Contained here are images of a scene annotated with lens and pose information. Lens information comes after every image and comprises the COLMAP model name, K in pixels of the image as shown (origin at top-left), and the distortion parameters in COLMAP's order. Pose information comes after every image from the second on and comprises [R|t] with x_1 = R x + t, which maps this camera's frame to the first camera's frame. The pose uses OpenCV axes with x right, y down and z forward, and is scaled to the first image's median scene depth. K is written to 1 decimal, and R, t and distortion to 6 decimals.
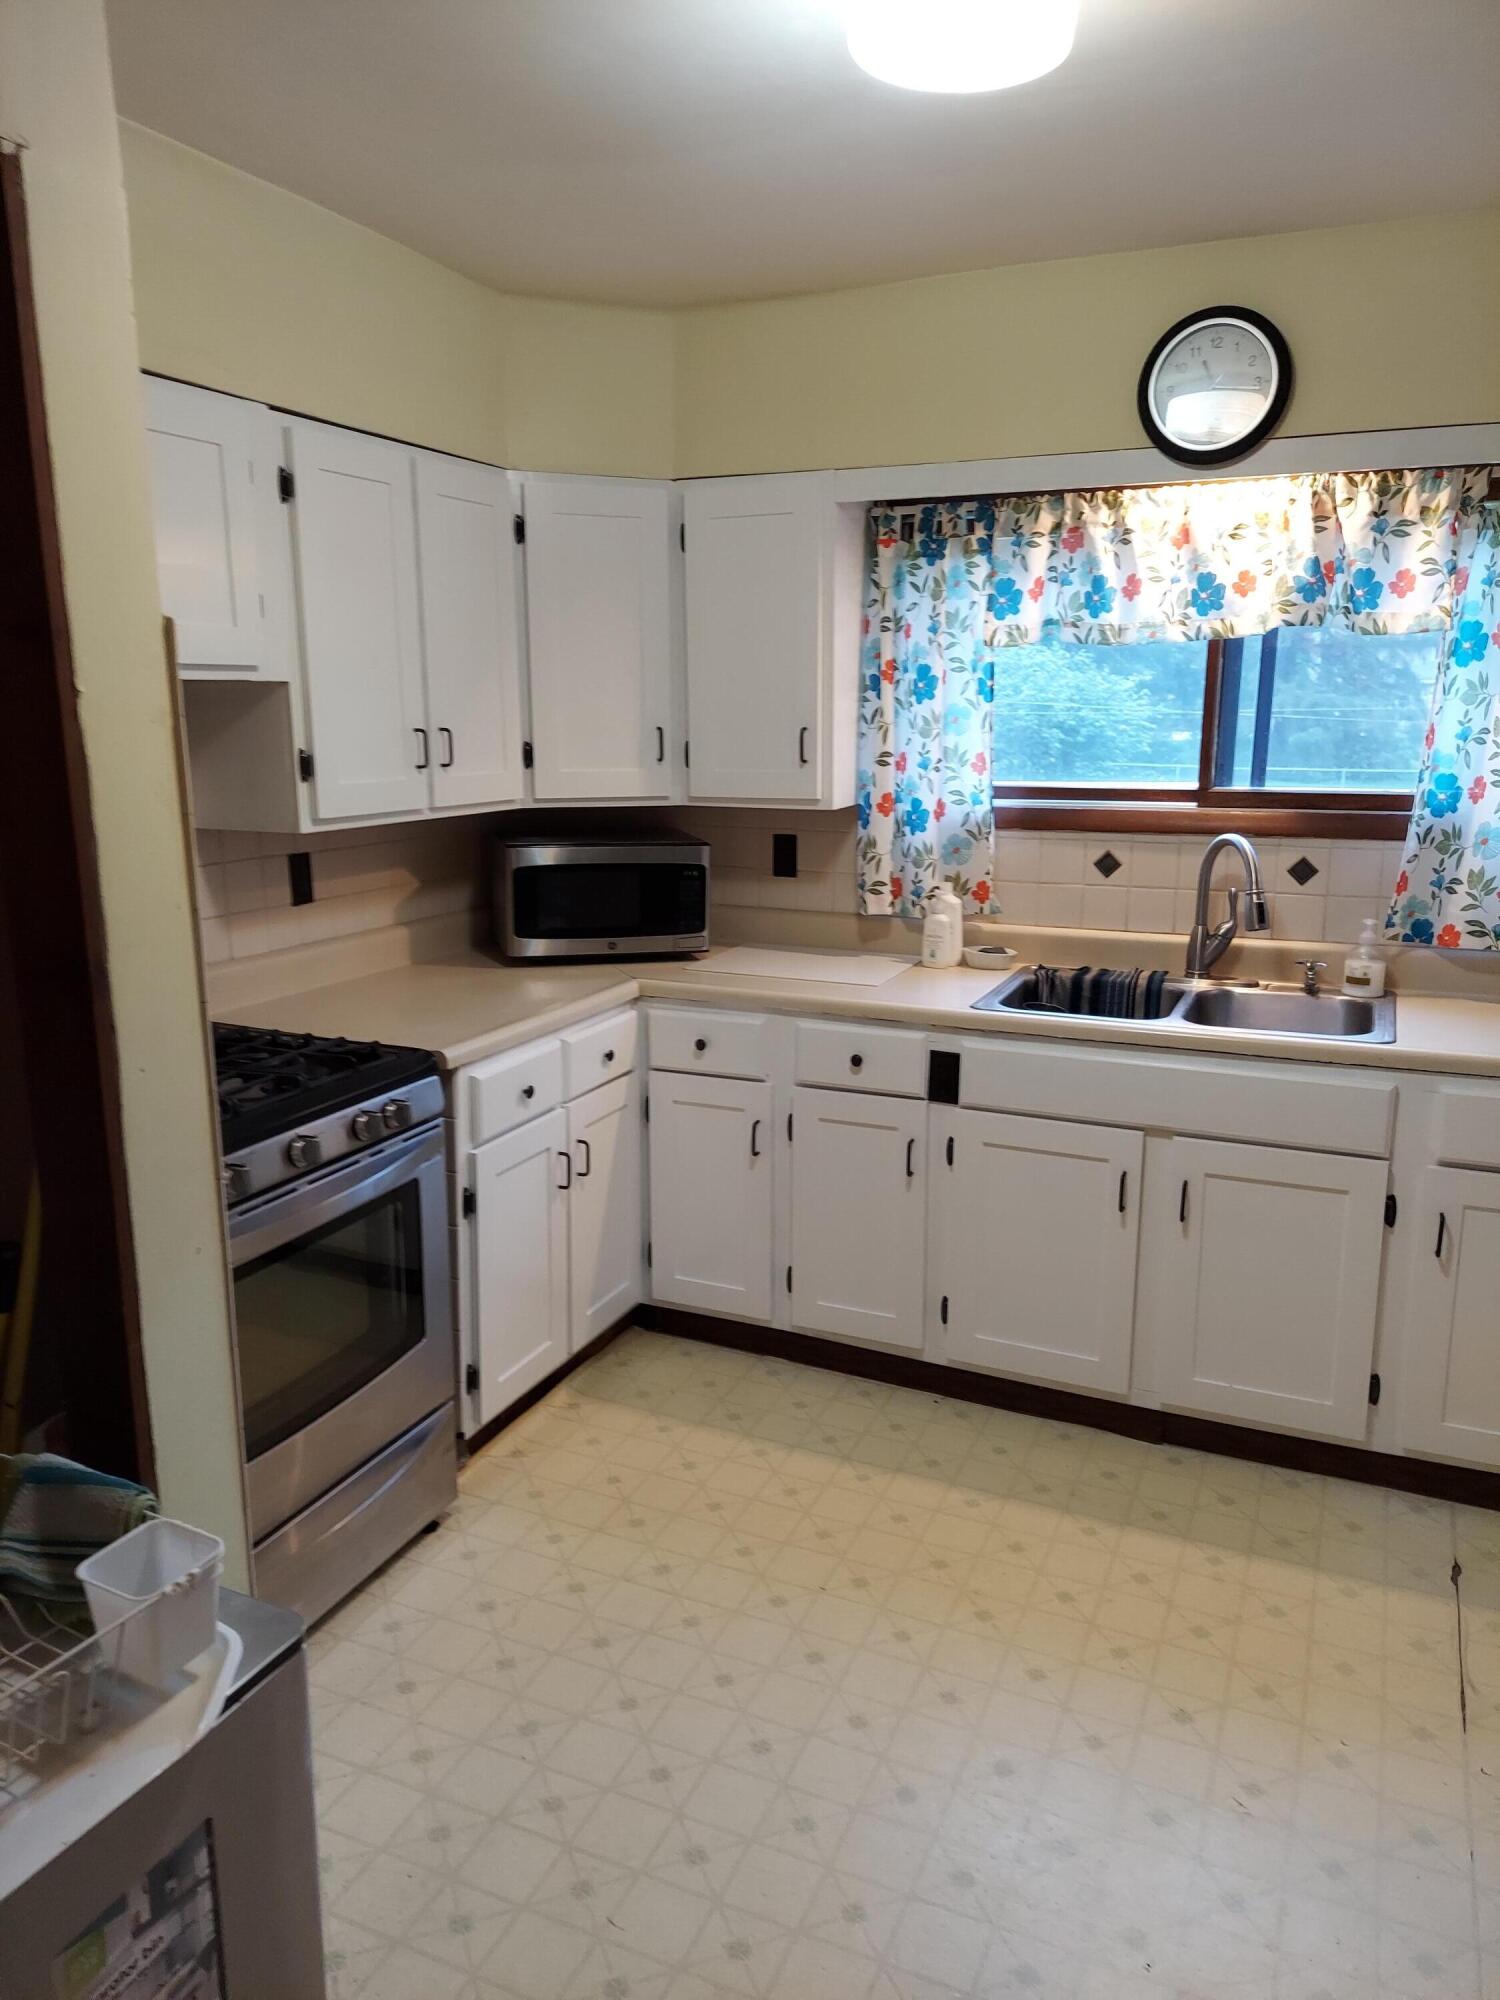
lens RADIAL K [[1438.9, 0, 738.1], [0, 1438.9, 1024.4], [0, 0, 1]] dist [0.110568, -0.112218]
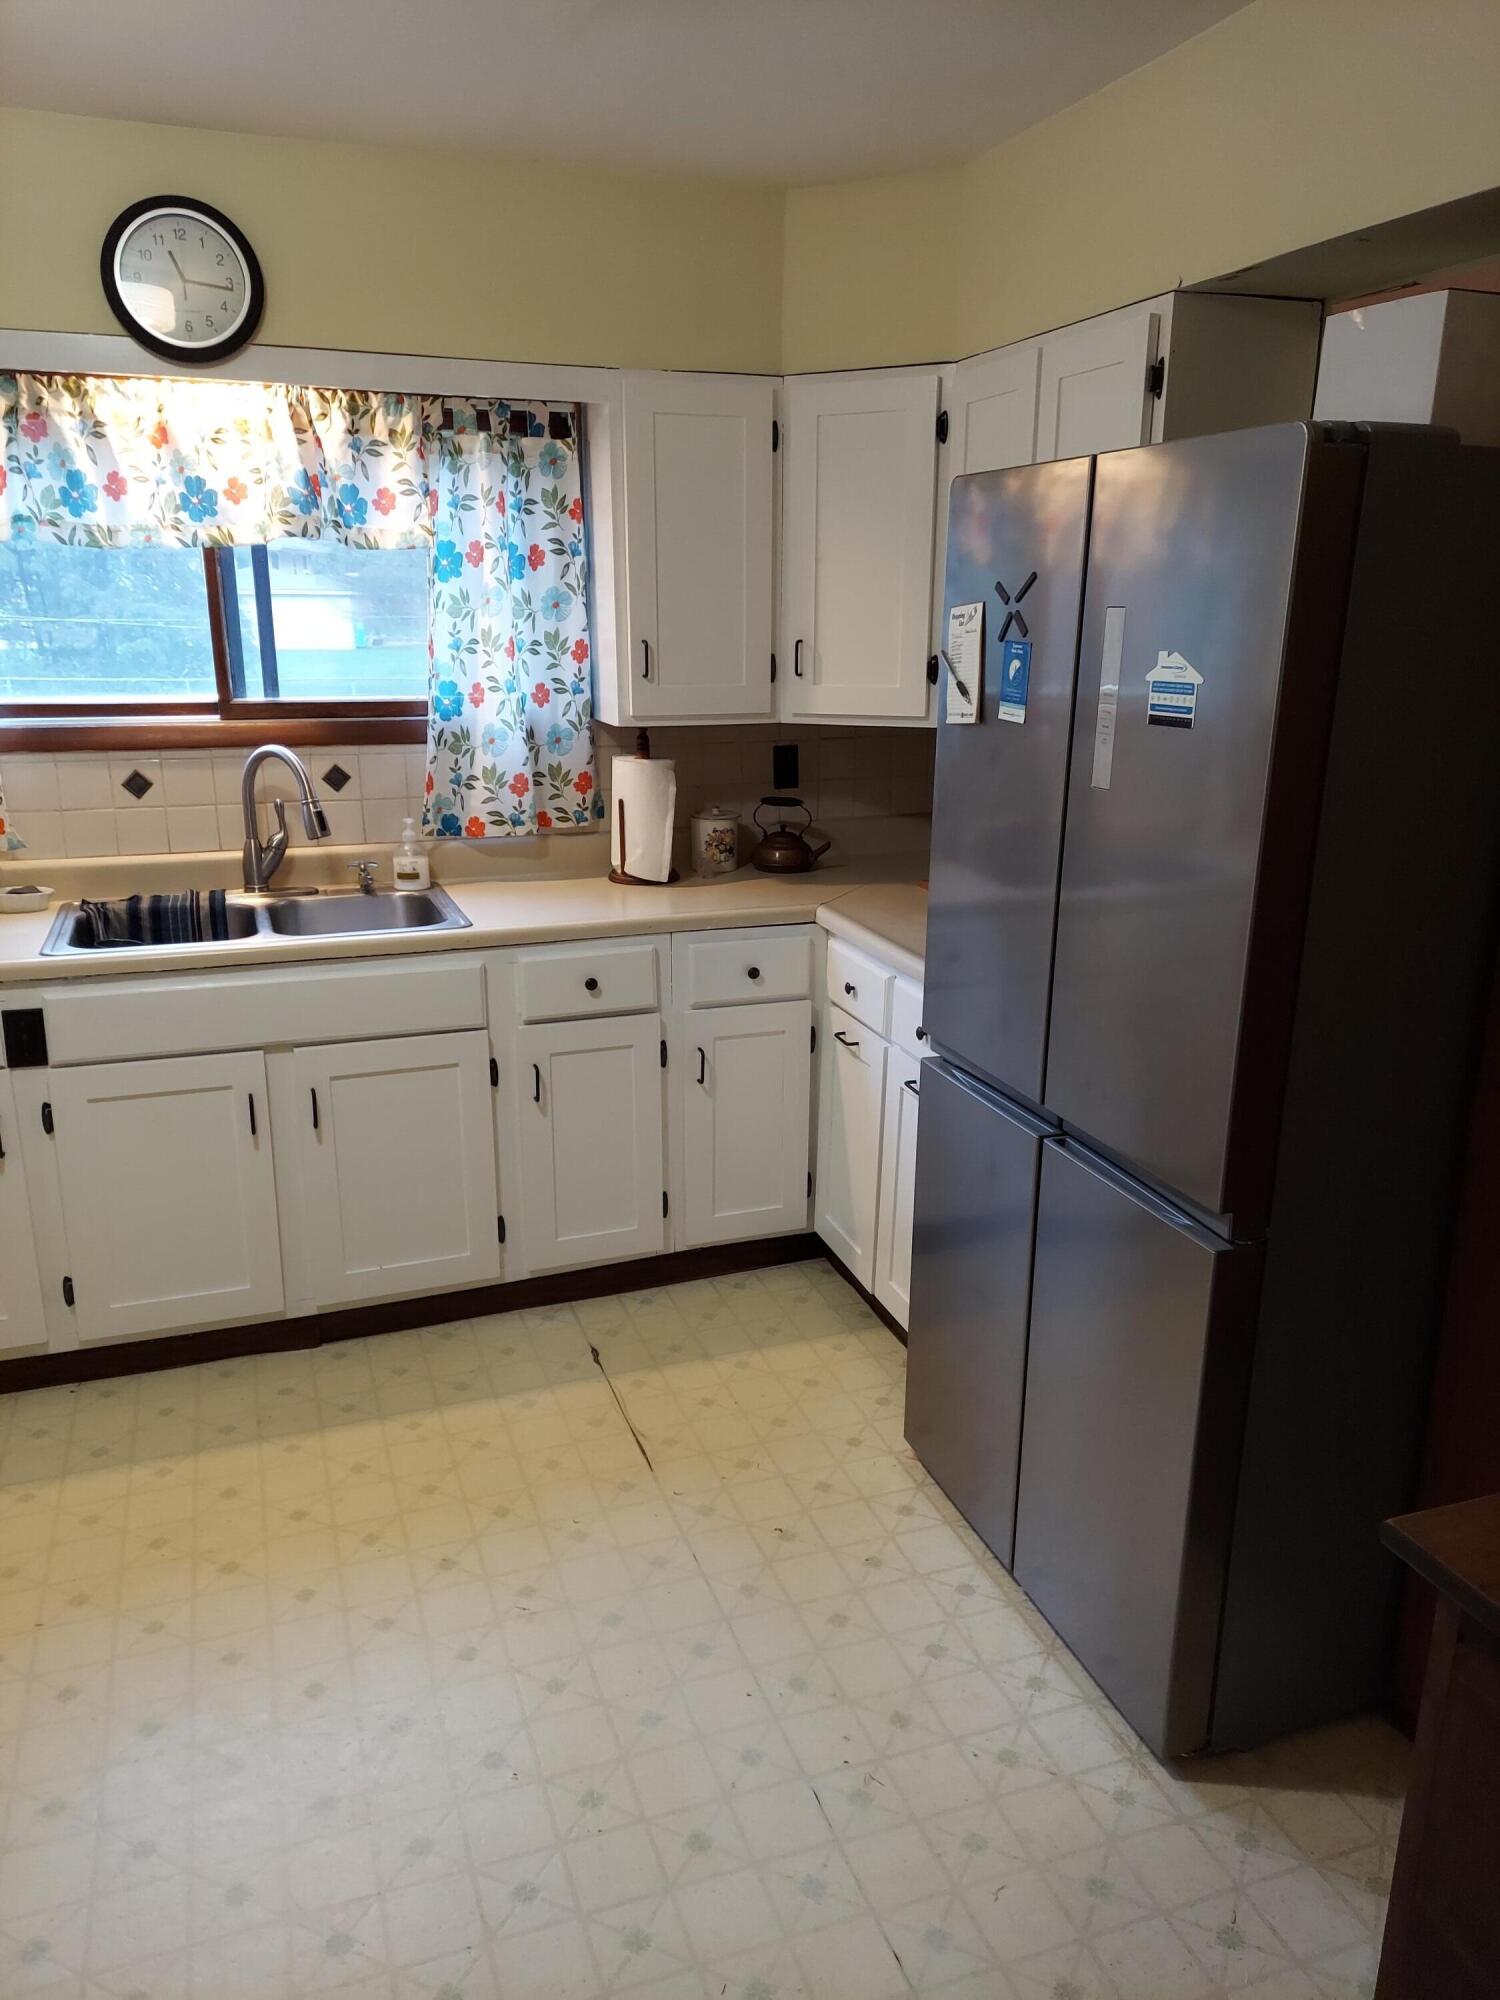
lens RADIAL K [[1438.9, 0, 738.1], [0, 1438.9, 1024.4], [0, 0, 1]] dist [0.110568, -0.112218]
pose [[0.731230, -0.190842, 0.654891, -0.127247], [0.152028, 0.981513, 0.116273, -0.009747], [-0.664974, 0.014540, 0.746725, 0.035617]]
